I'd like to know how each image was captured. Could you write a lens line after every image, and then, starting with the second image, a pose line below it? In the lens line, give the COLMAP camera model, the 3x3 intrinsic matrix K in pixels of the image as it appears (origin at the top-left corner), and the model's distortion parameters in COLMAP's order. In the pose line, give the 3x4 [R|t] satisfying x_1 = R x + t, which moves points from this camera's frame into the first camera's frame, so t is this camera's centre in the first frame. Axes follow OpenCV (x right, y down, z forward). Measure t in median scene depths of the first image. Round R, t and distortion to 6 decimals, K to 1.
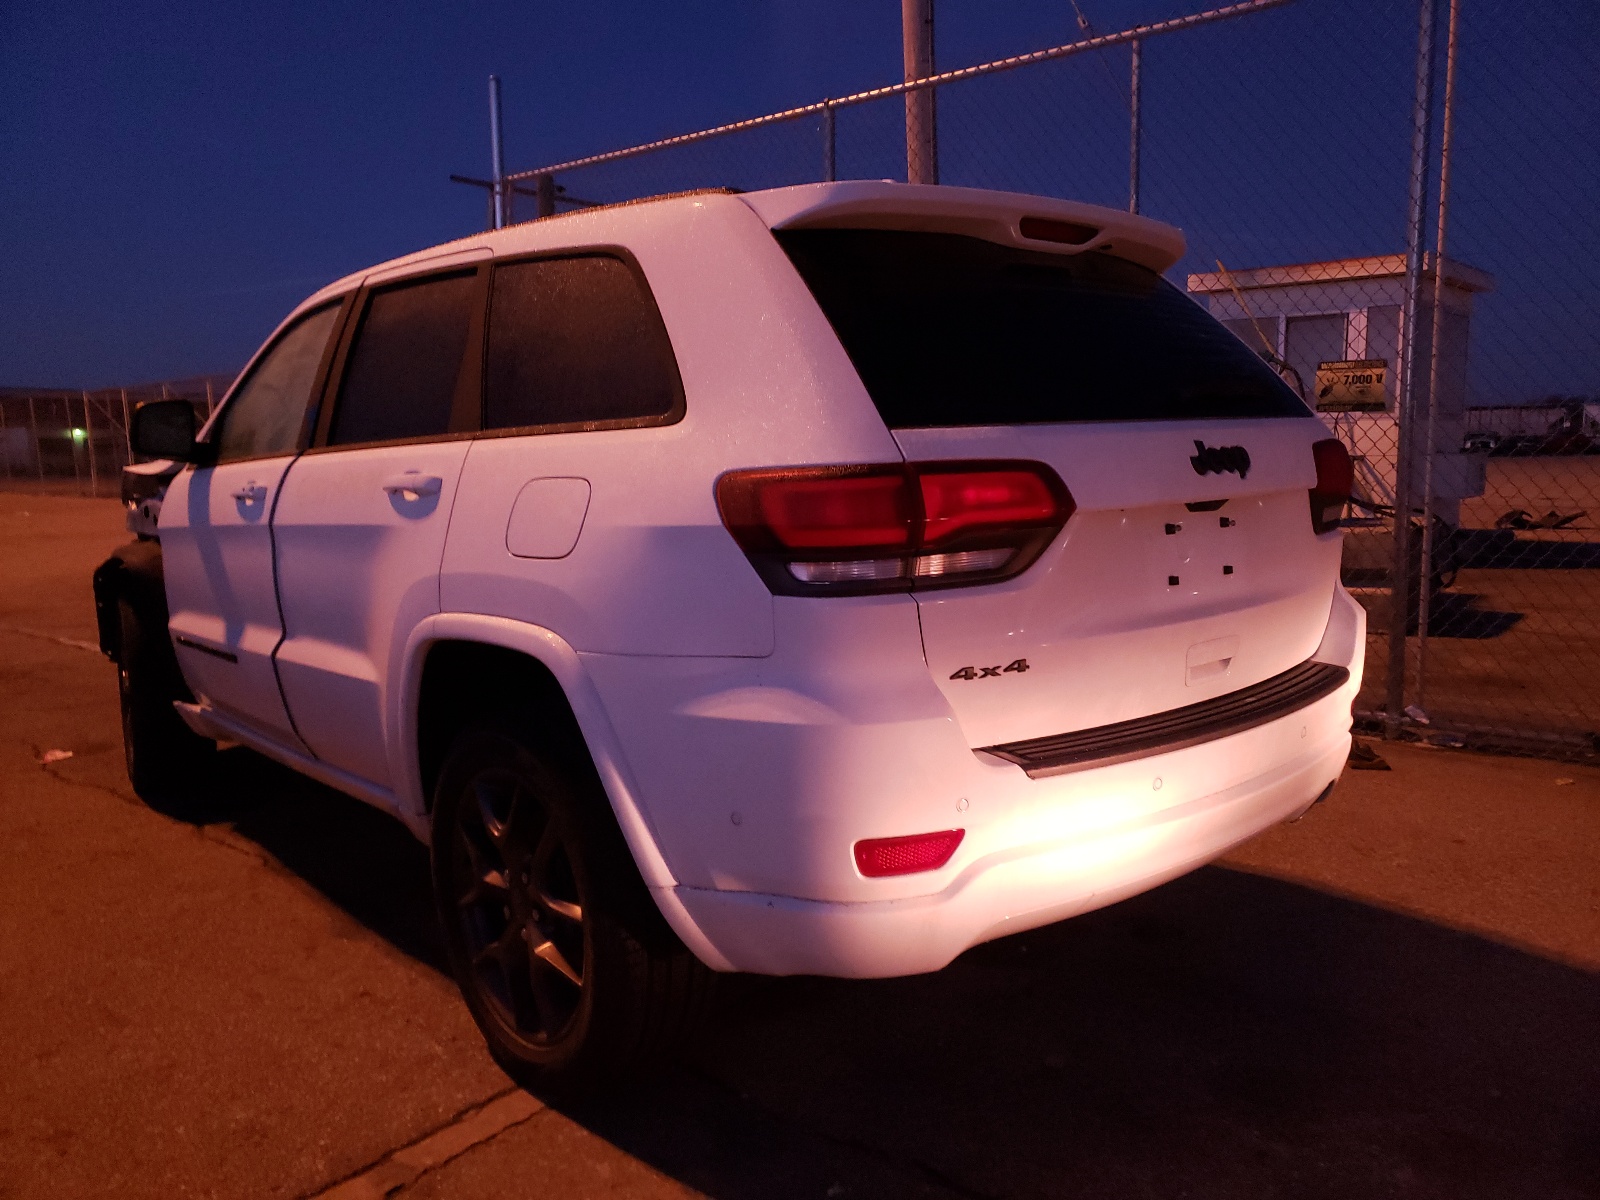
lens RADIAL K [[1212.2, 0, 800.0], [0, 1212.2, 600.0], [0, 0, 1]] dist [-0.000270, 0.030093]
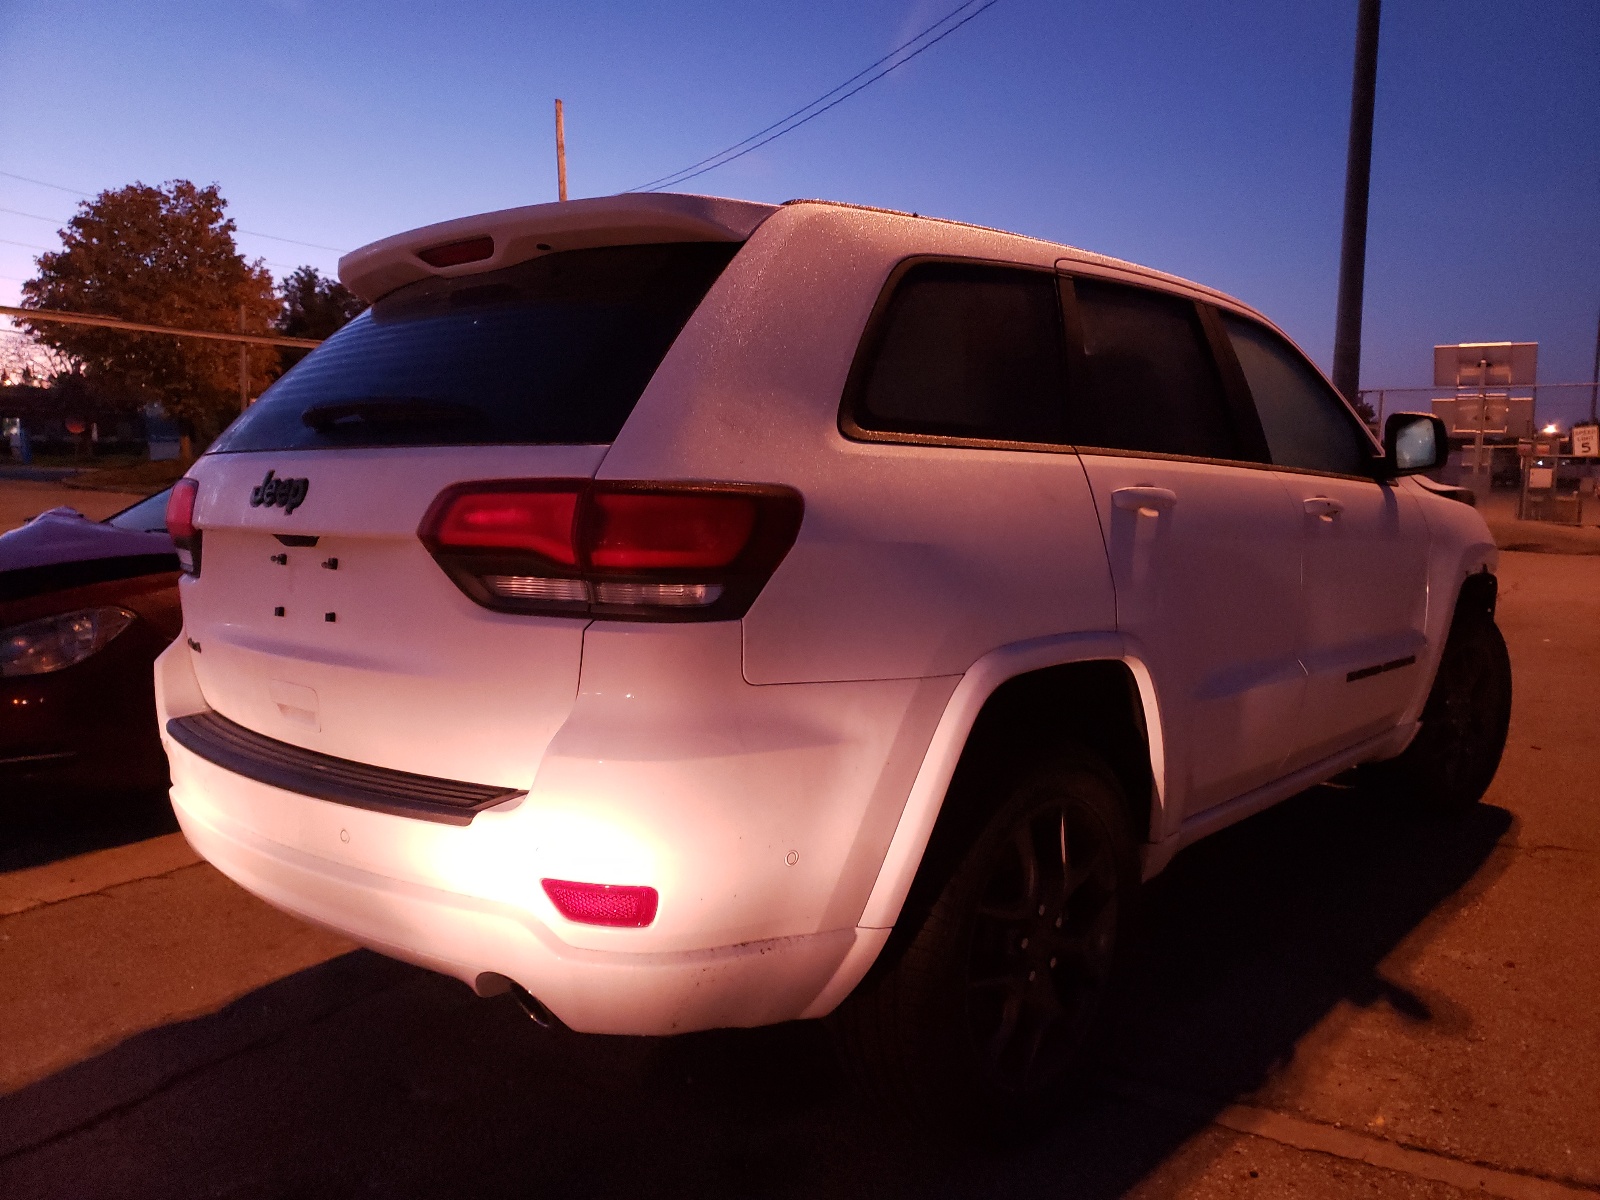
lens RADIAL K [[1212.2, 0, 800.0], [0, 1212.2, 600.0], [0, 0, 1]] dist [-0.000270, 0.030093]
pose [[0.217069, 0.127565, -0.967785, 1.324912], [-0.121665, 0.987229, 0.102839, -0.175592], [0.968545, 0.095423, 0.229817, 1.161505]]
